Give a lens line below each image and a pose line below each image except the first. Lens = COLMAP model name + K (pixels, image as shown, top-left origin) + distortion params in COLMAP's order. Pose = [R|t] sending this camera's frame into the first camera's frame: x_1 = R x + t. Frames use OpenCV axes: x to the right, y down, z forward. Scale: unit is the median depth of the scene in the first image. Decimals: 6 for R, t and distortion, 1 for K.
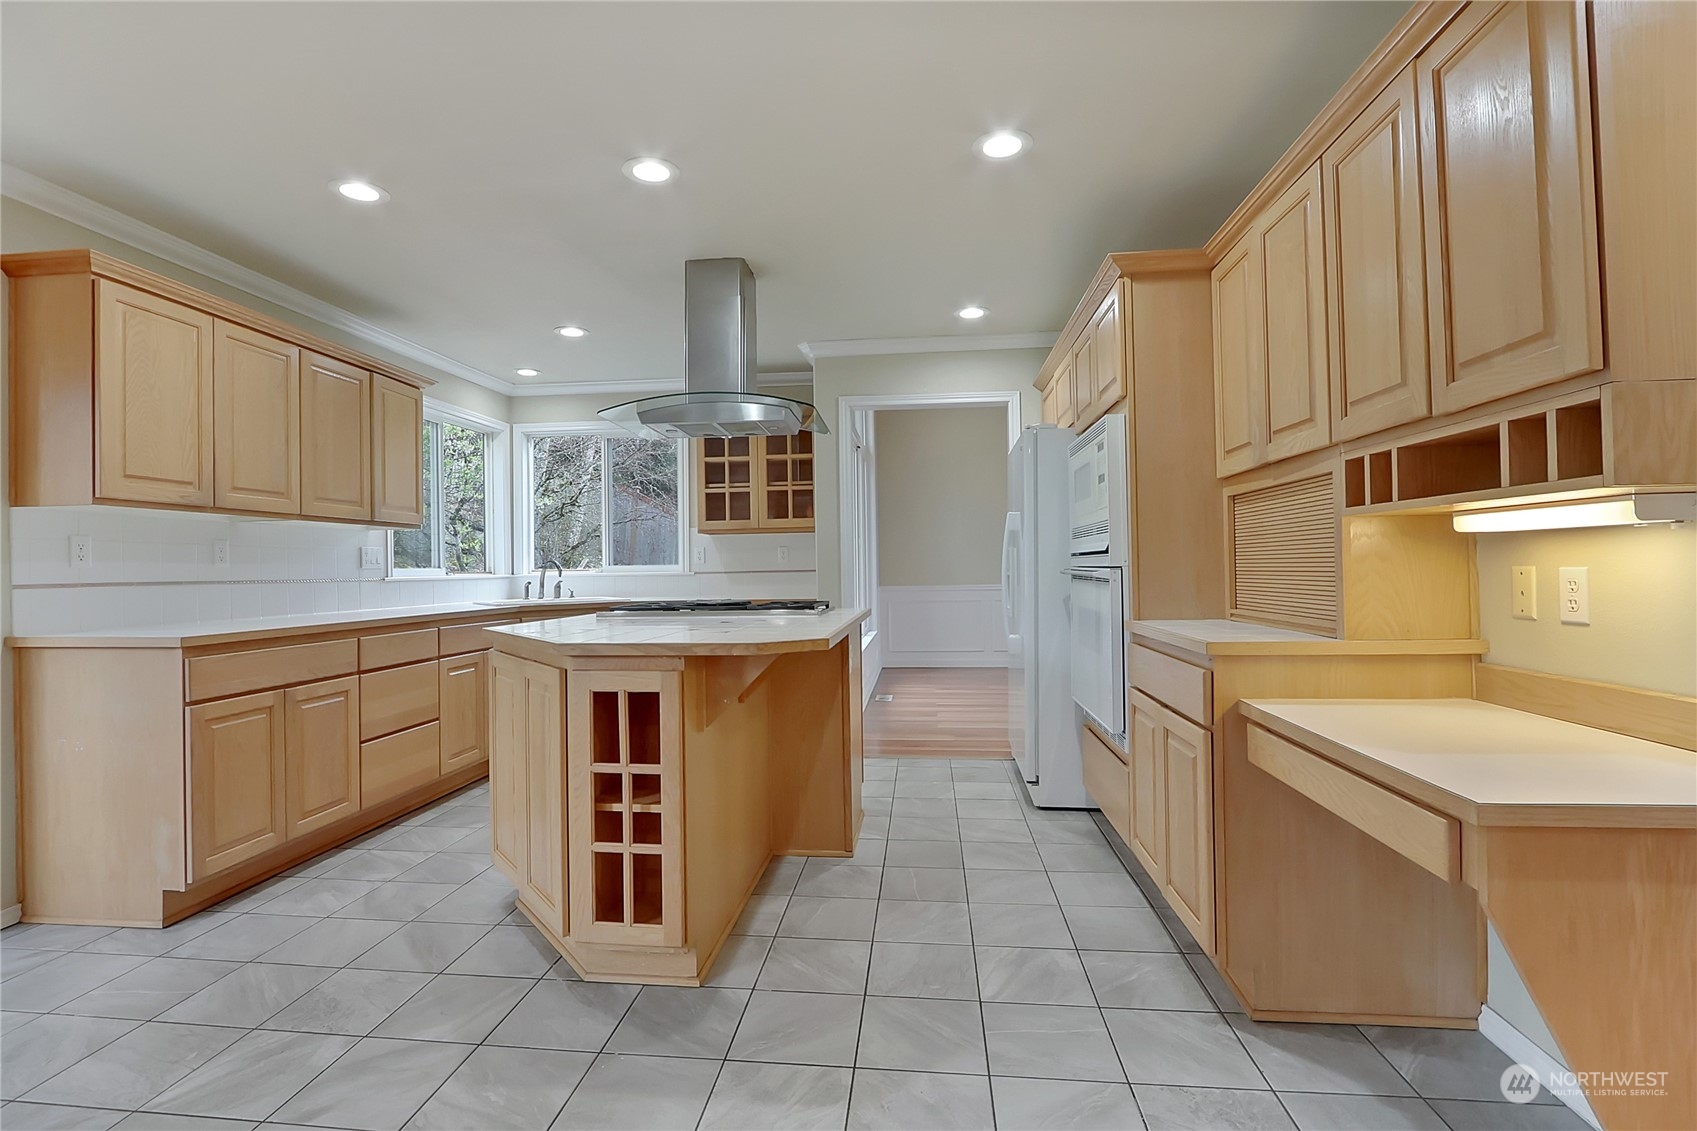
lens RADIAL K [[792.0, 0, 848.5], [0, 792.0, 565.5], [0, 0, 1]] dist [-0.013342, 0.000673]
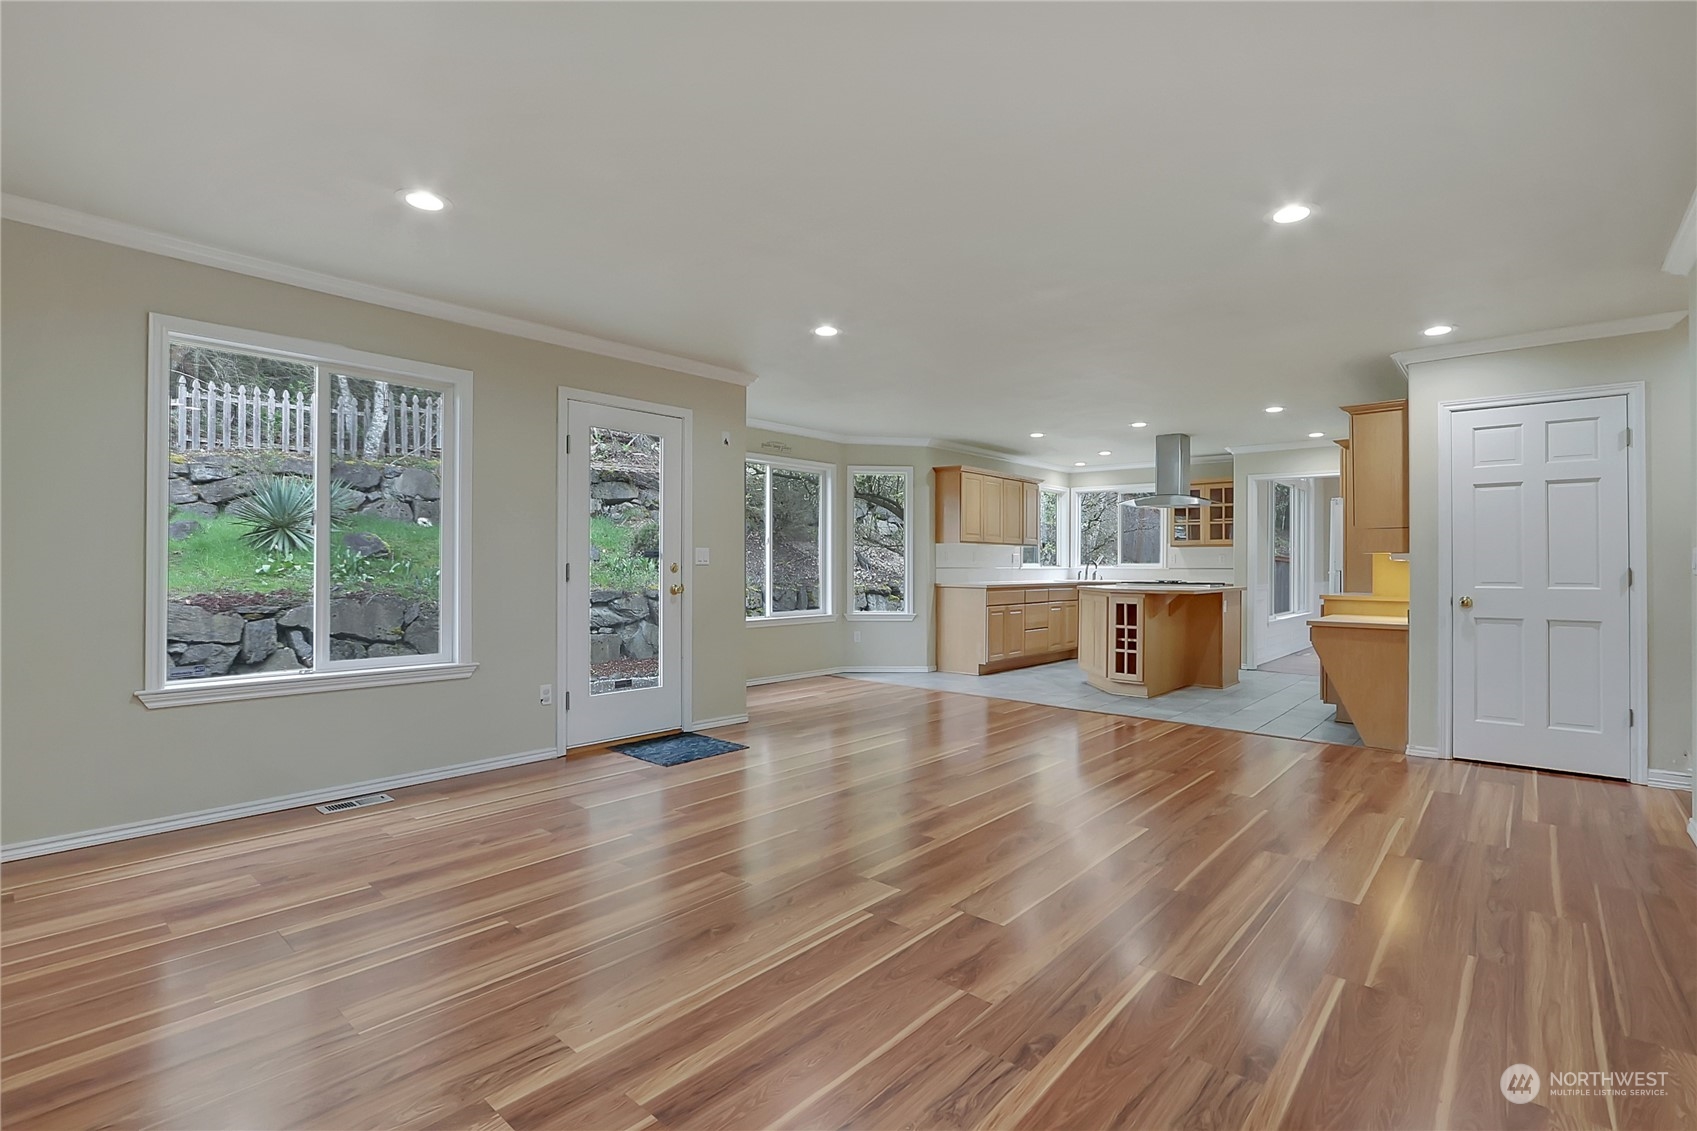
lens RADIAL K [[792.0, 0, 848.5], [0, 792.0, 565.5], [0, 0, 1]] dist [-0.013342, 0.000673]
pose [[0.811378, 0.018630, -0.584225, 0.438317], [-0.014064, 0.999825, 0.012350, -0.014839], [0.584353, -0.001804, 0.811498, -1.470124]]
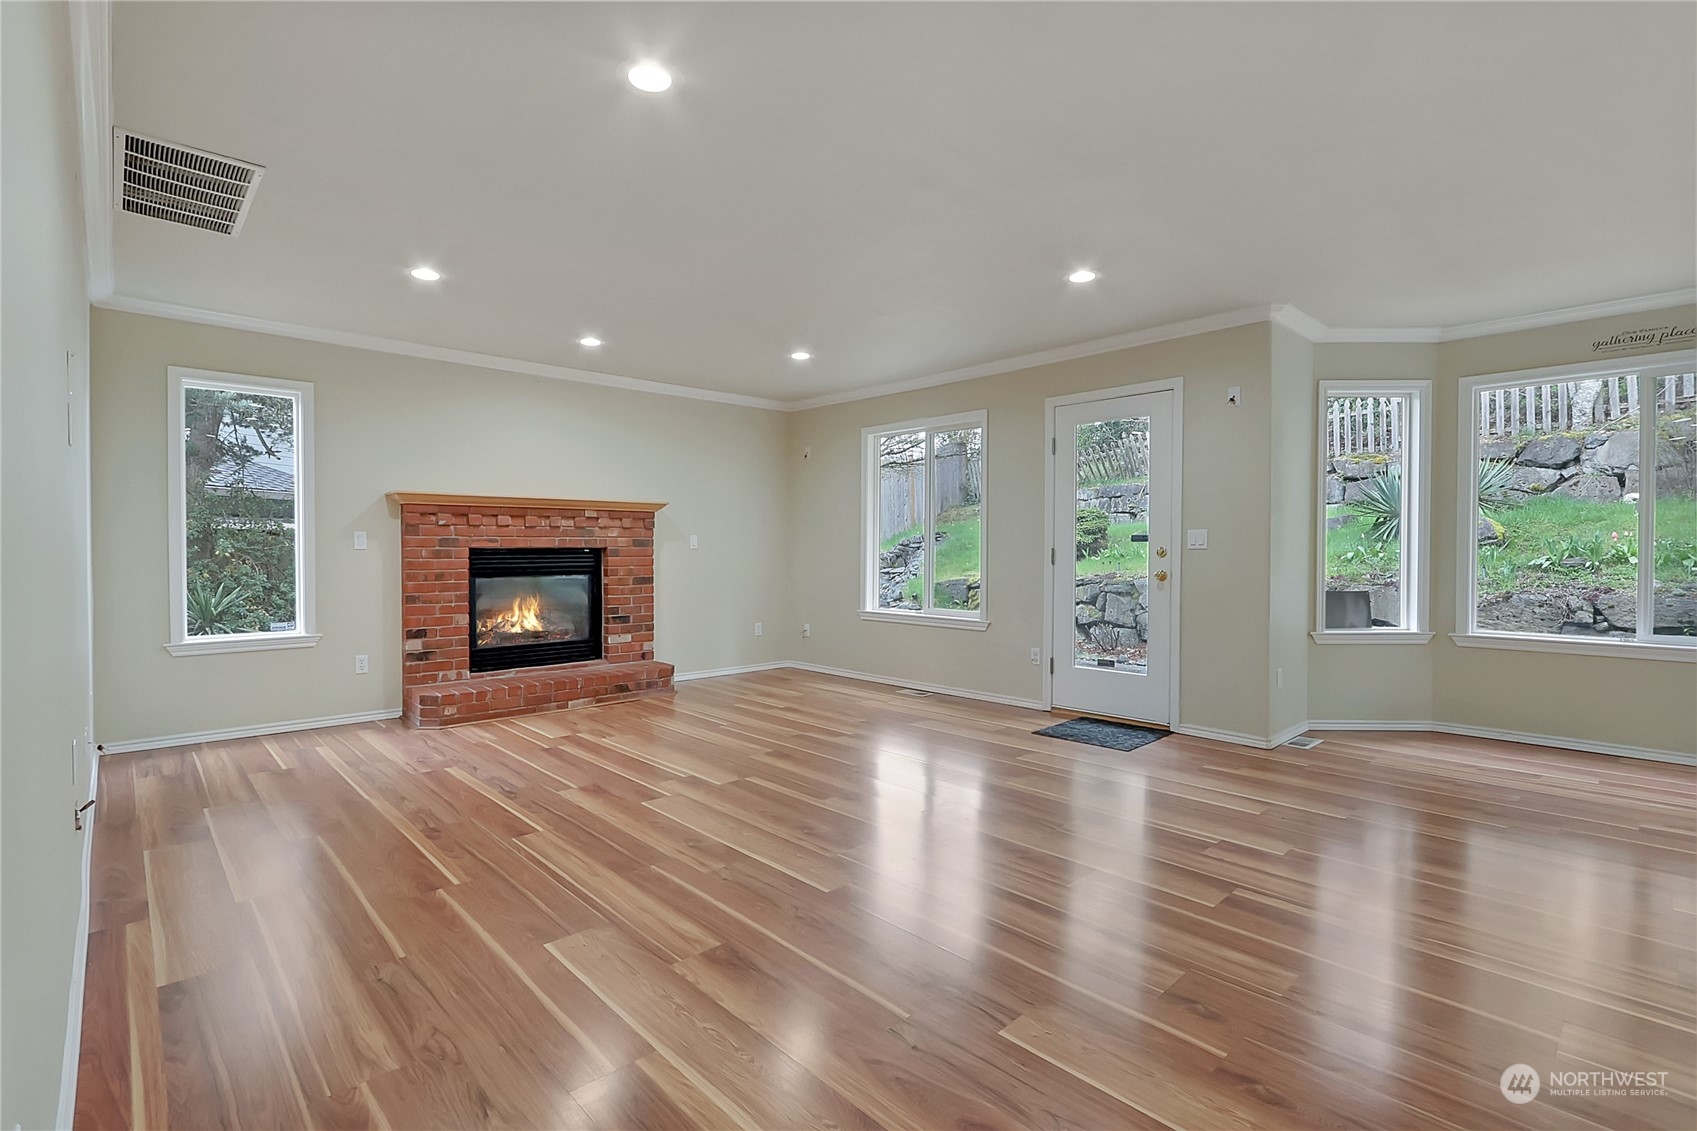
lens RADIAL K [[790.1, 0, 837.3], [0, 790.1, 560.8], [0, 0, 1]] dist [-0.009269, -0.000013]
pose [[-0.668921, 0.021918, -0.743011, 0.723907], [0.009874, 0.999739, 0.020602, -0.005786], [0.743268, 0.006444, -0.668962, 0.120146]]
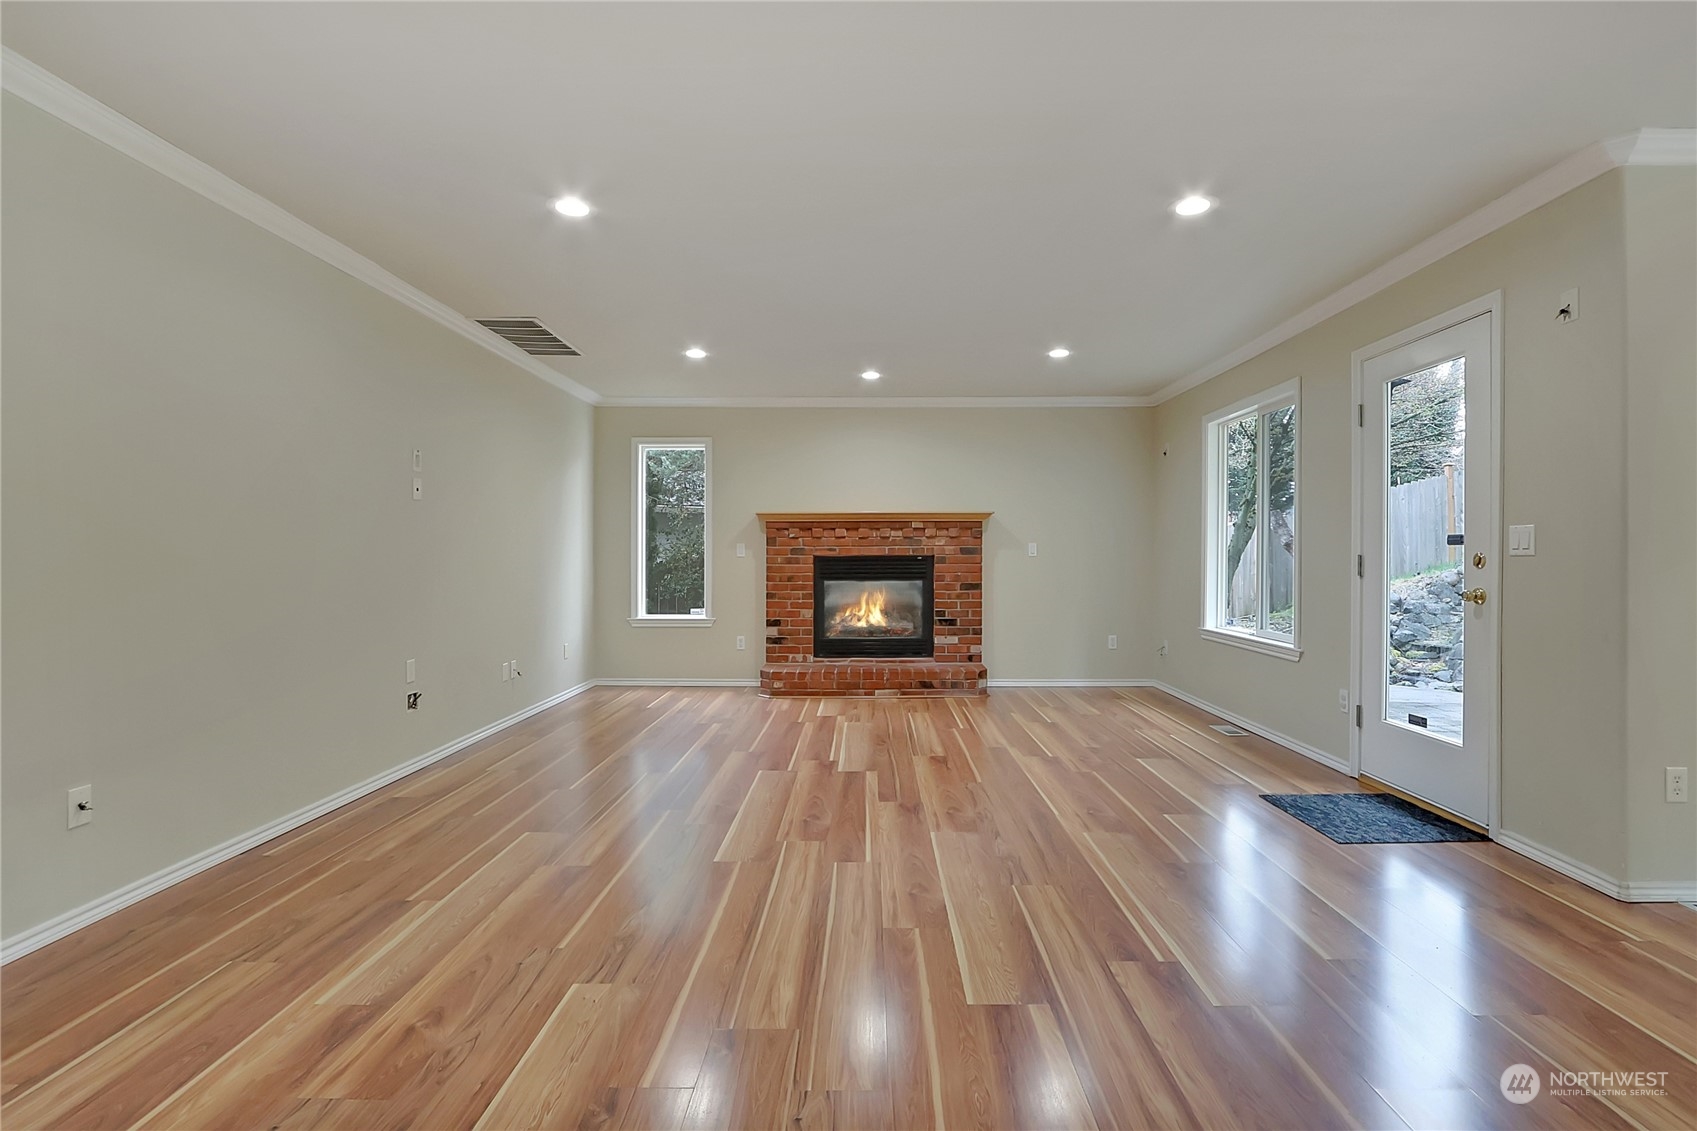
lens RADIAL K [[783.4, 0, 851.9], [0, 783.4, 557.9], [0, 0, 1]] dist [-0.018011, 0.001480]
pose [[-0.997021, 0.010770, -0.076378, 0.071351], [0.011002, 0.999936, -0.002617, 0.005269], [0.076345, -0.003450, -0.997075, 0.464090]]
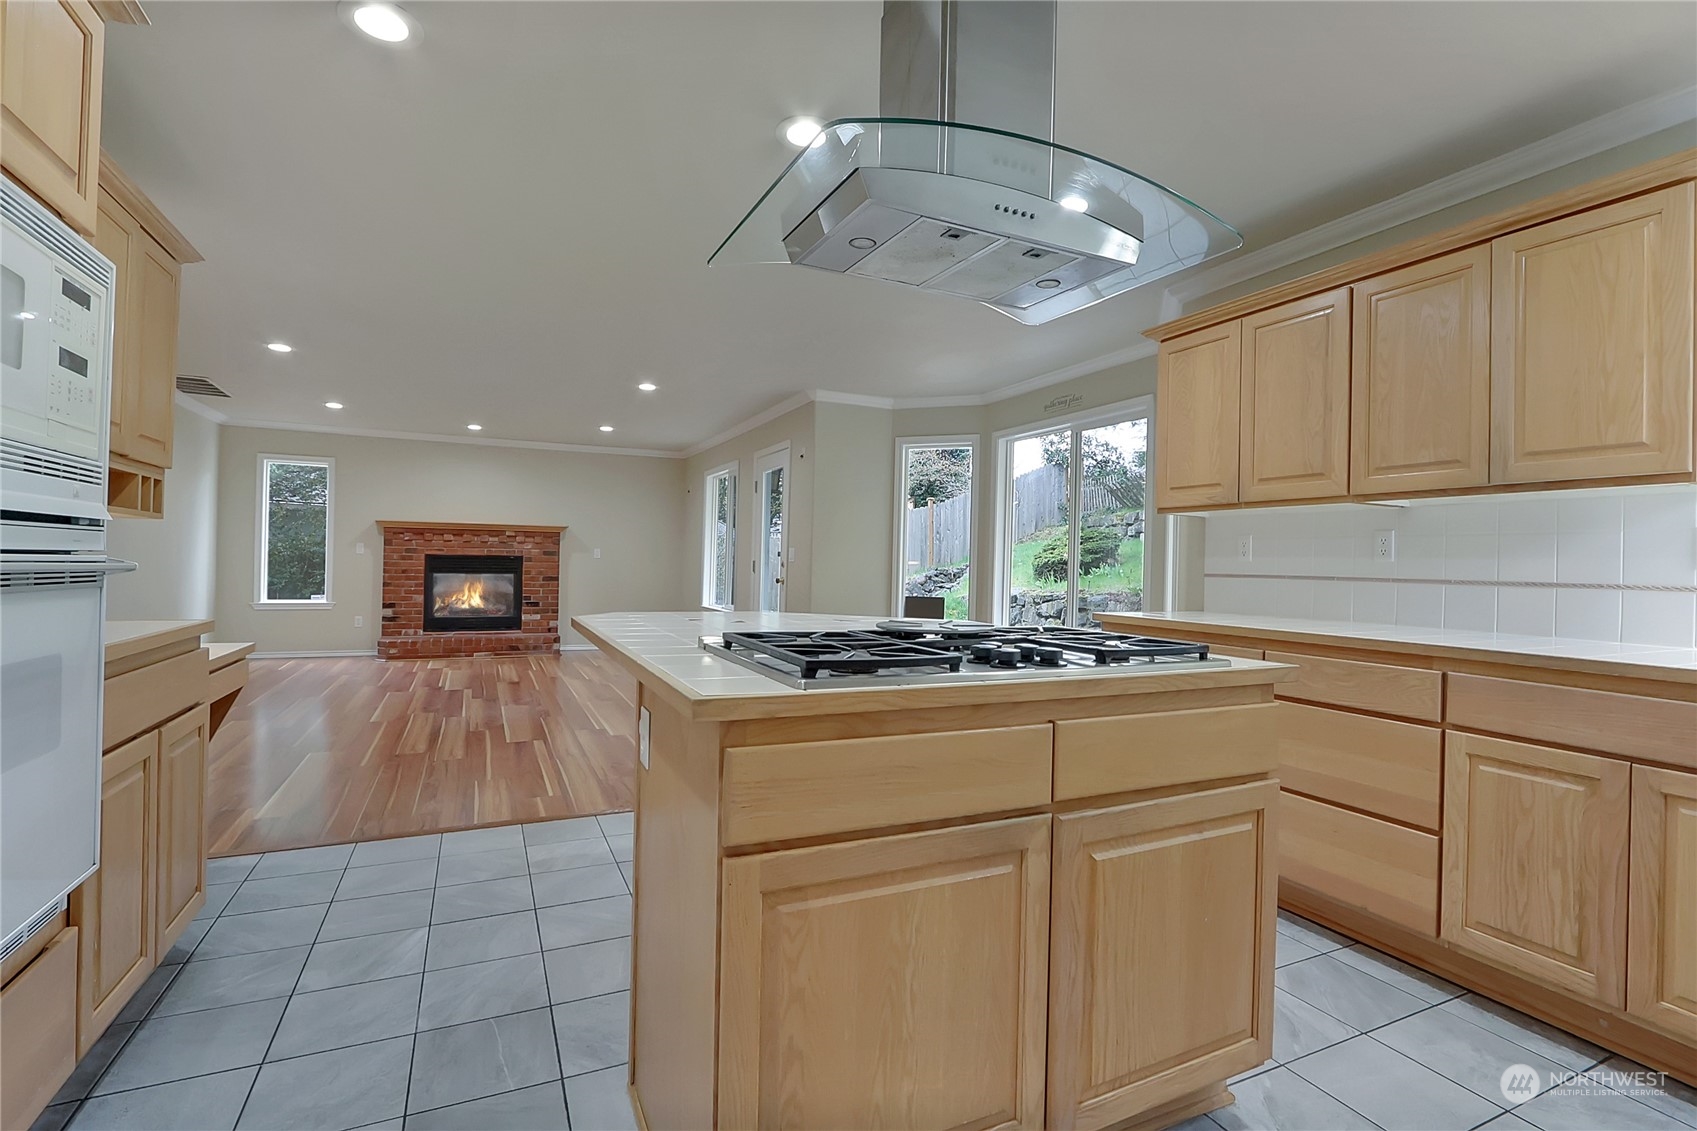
lens RADIAL K [[790.1, 0, 837.3], [0, 790.1, 560.8], [0, 0, 1]] dist [-0.009269, -0.000013]
pose [[-0.864704, -0.007700, -0.502223, 0.147813], [-0.008412, 0.999964, -0.000847, 0.006417], [0.502211, 0.003492, -0.864738, 1.447416]]
